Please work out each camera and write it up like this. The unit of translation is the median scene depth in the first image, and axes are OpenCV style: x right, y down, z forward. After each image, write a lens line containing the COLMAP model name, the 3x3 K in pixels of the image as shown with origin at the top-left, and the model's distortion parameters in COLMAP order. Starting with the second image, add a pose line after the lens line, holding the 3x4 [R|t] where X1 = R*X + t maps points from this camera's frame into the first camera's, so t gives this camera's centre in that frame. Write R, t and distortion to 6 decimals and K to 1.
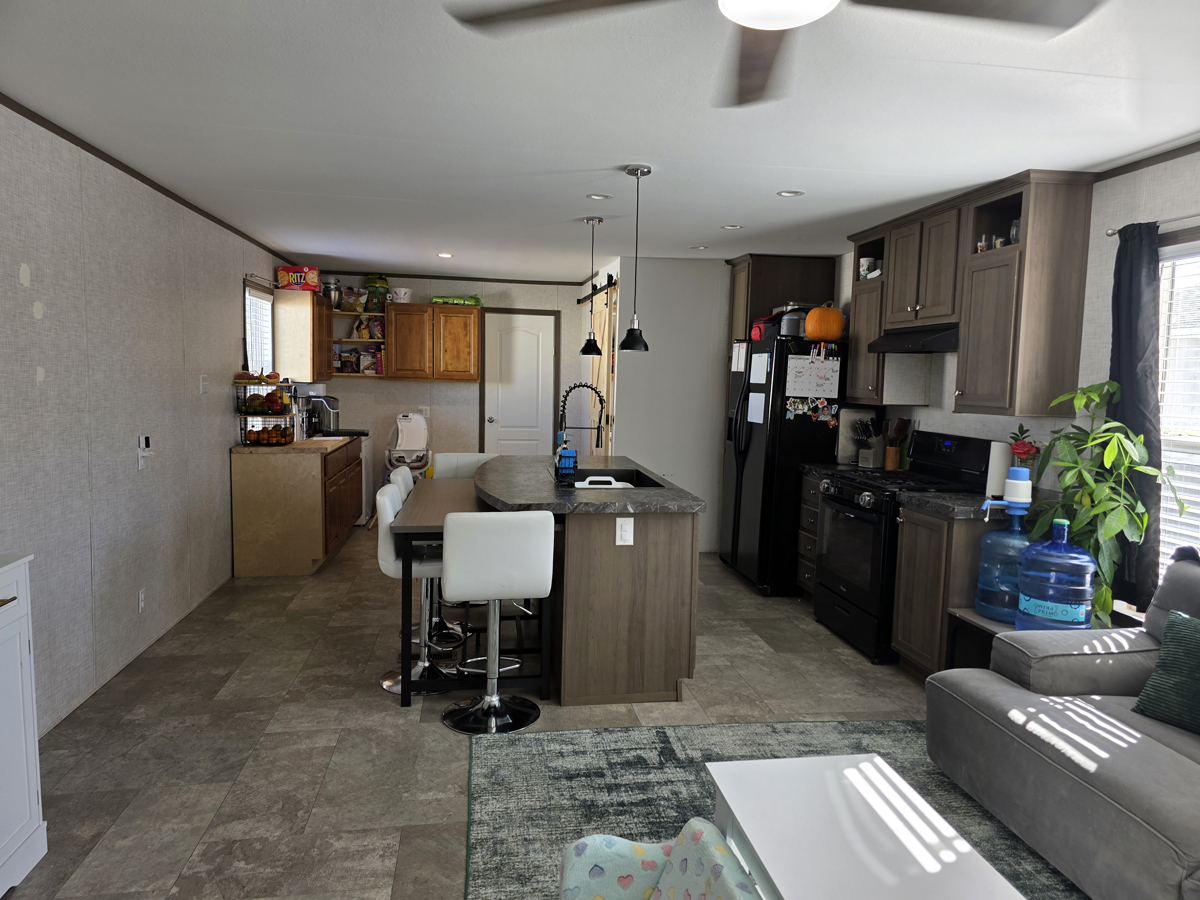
lens RADIAL K [[799.6, 0, 610.5], [0, 799.6, 435.6], [0, 0, 1]] dist [0.072640, -0.063691]
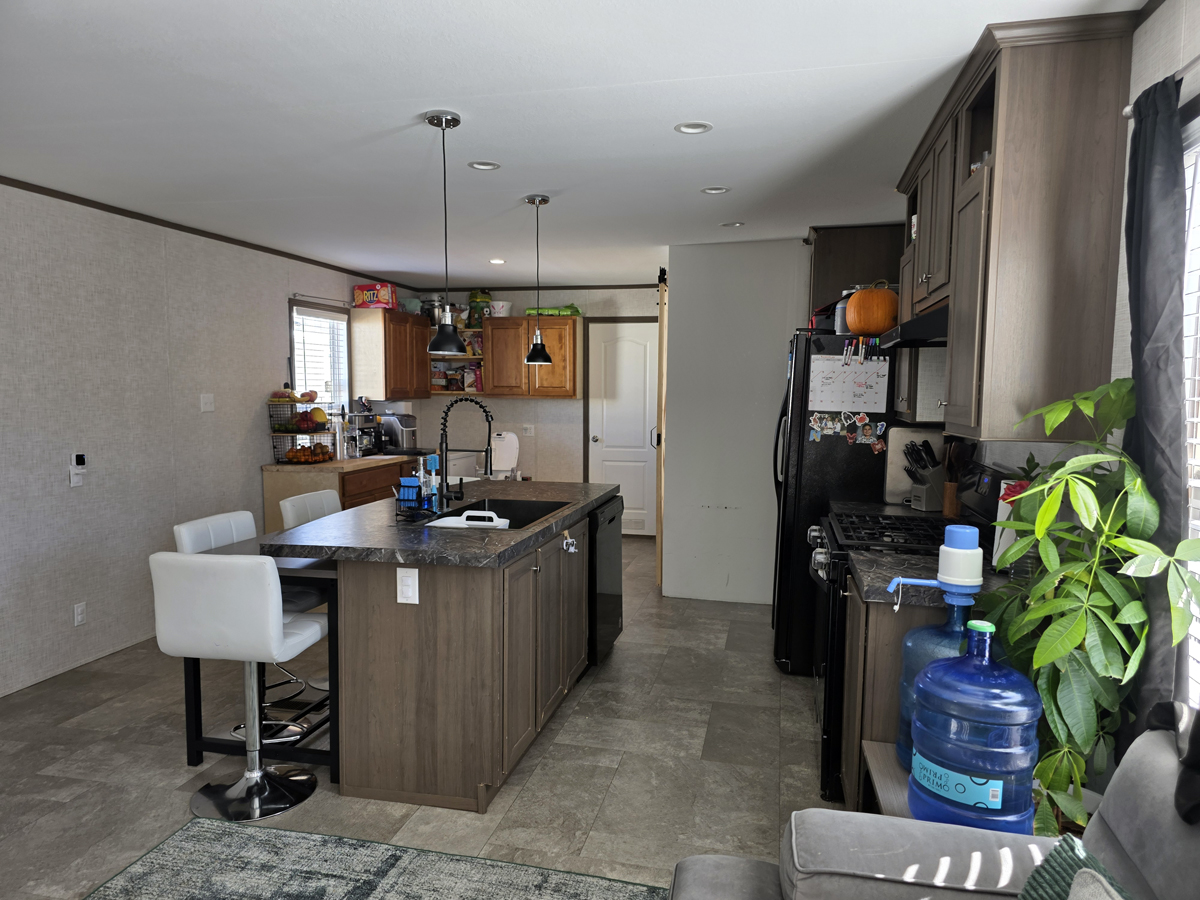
lens RADIAL K [[799.6, 0, 601.3], [0, 799.6, 460.3], [0, 0, 1]] dist [0.072640, -0.063691]
pose [[0.926693, 0.016184, -0.375470, 0.433102], [-0.012769, 0.999851, 0.011581, -0.012073], [0.375601, -0.005938, 0.926762, 0.308834]]
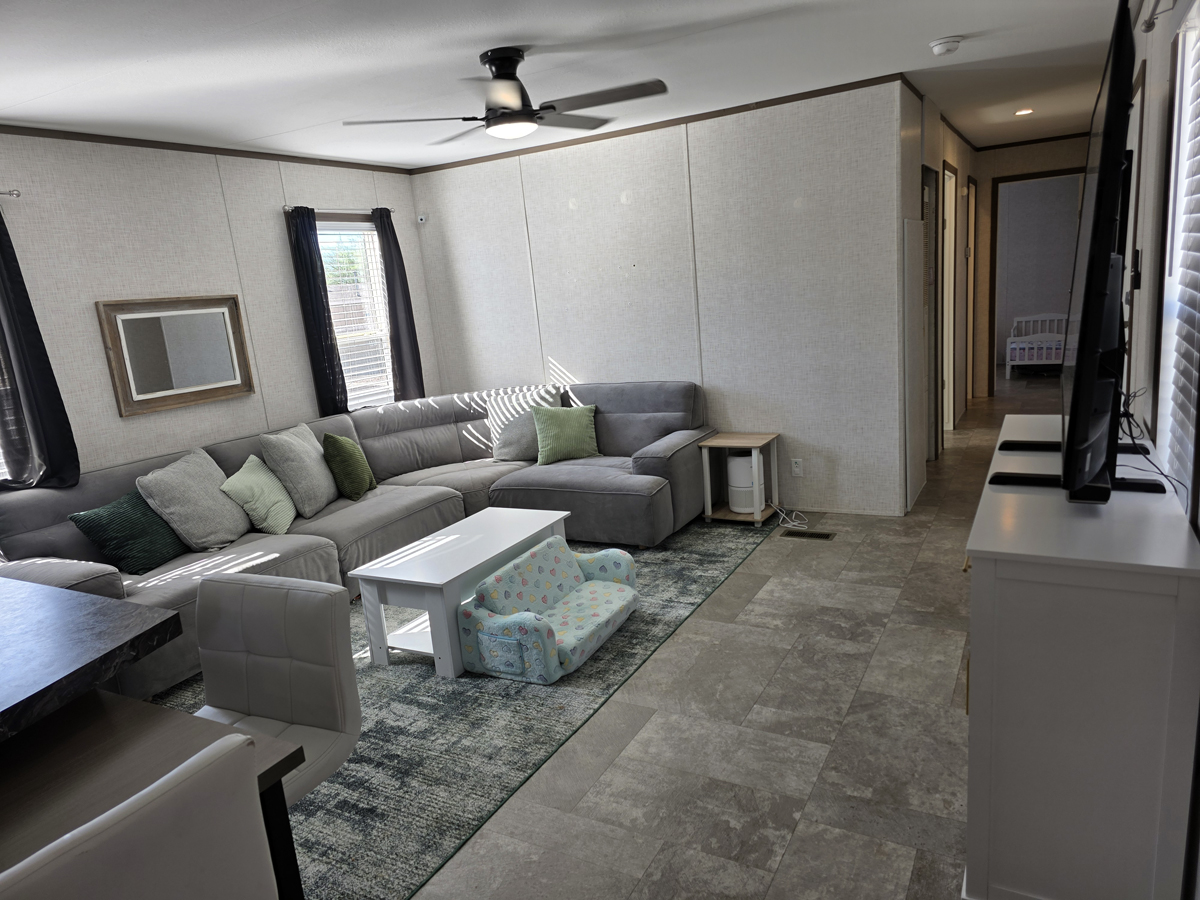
lens RADIAL K [[799.6, 0, 604.2], [0, 799.6, 455.4], [0, 0, 1]] dist [0.072640, -0.063691]
pose [[-0.784976, -0.080527, 0.614270, -0.530755], [0.122135, 0.951943, 0.280870, -0.093972], [-0.607368, 0.295500, -0.737417, 1.003768]]
